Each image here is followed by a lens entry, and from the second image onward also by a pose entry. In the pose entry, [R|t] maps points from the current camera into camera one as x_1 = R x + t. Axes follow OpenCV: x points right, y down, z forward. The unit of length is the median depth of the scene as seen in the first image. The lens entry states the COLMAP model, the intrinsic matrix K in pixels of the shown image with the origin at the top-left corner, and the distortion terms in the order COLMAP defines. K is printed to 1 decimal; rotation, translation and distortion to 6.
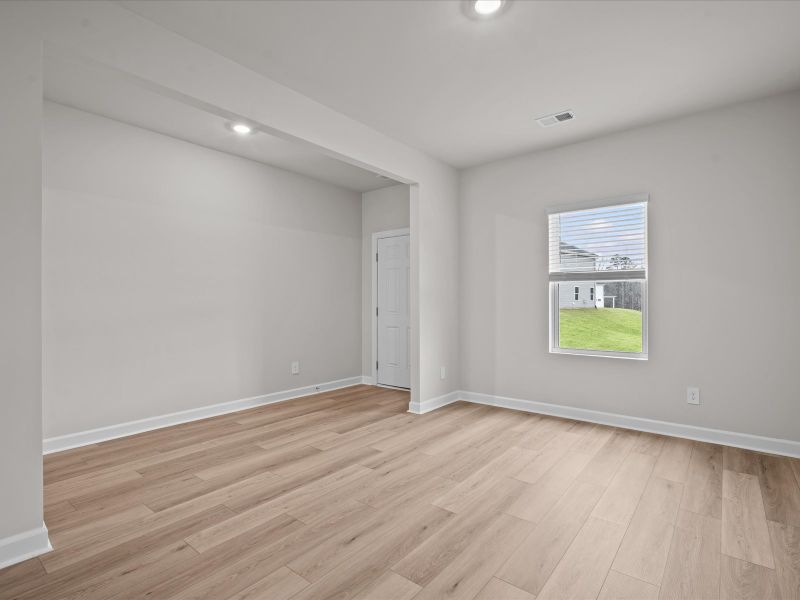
lens RADIAL K [[407.8, 0, 395.8], [0, 407.8, 305.1], [0, 0, 1]] dist [-0.001229, 0.000106]
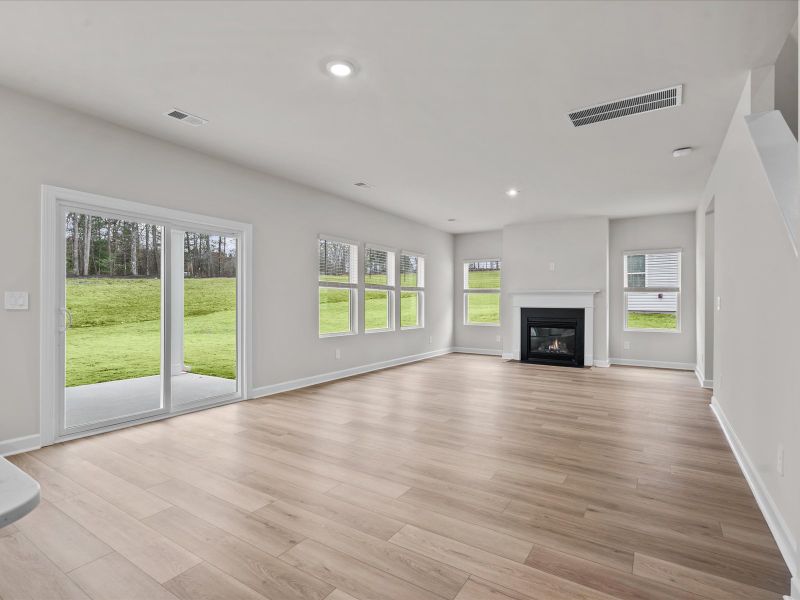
lens RADIAL K [[407.8, 0, 399.5], [0, 407.8, 298.4], [0, 0, 1]] dist [-0.001229, 0.000106]
pose [[-0.107348, 0.007366, 0.994194, -0.684101], [0.002319, 0.999972, -0.007158, -0.005197], [-0.994219, 0.001537, -0.107362, 0.630940]]
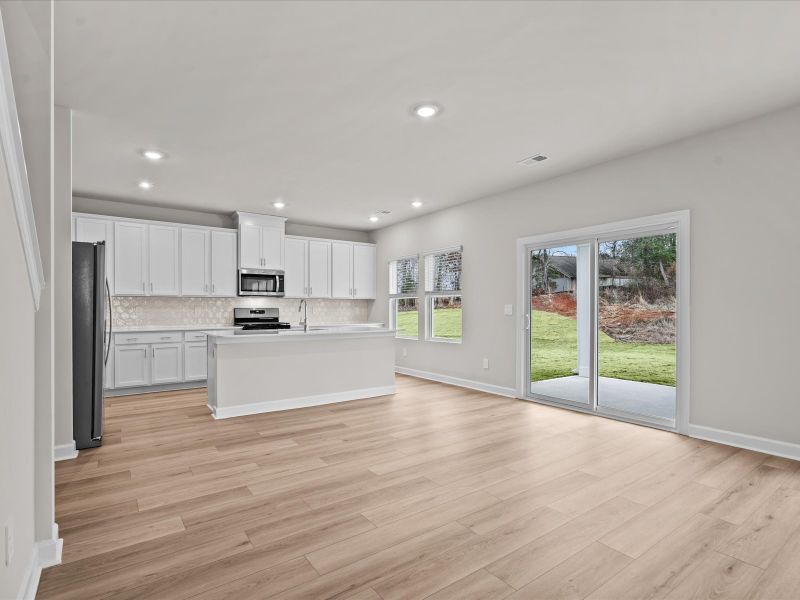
lens RADIAL K [[407.8, 0, 401.9], [0, 407.8, 304.2], [0, 0, 1]] dist [-0.001229, 0.000106]
pose [[0.964018, -0.004933, -0.265791, 0.554364], [0.000689, 0.999871, -0.016058, -0.002699], [0.265836, 0.015297, 0.963897, -0.472687]]
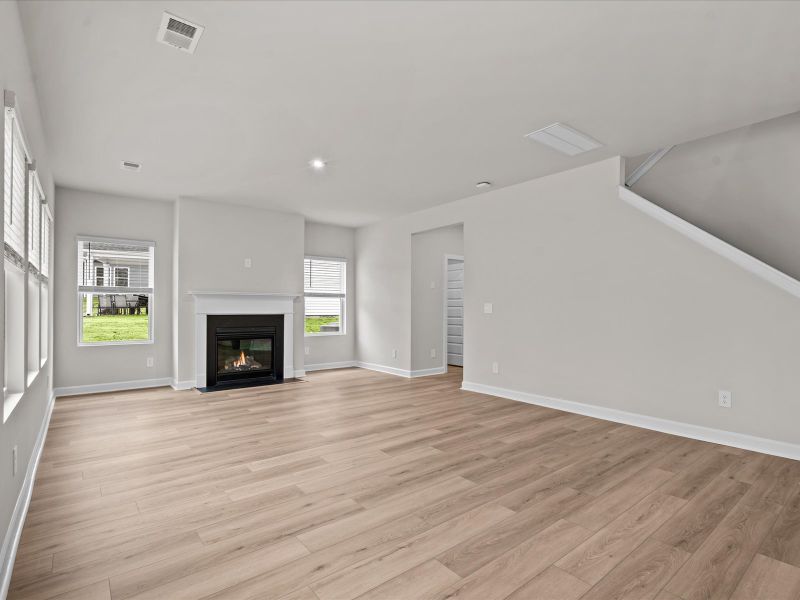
lens RADIAL K [[407.8, 0, 404.4], [0, 407.8, 305.9], [0, 0, 1]] dist [-0.001229, 0.000106]
pose [[-0.978717, -0.001859, 0.205208, 0.670763], [-0.001471, 0.999997, 0.002040, -0.010857], [-0.205211, 0.001695, -0.978716, 1.308649]]
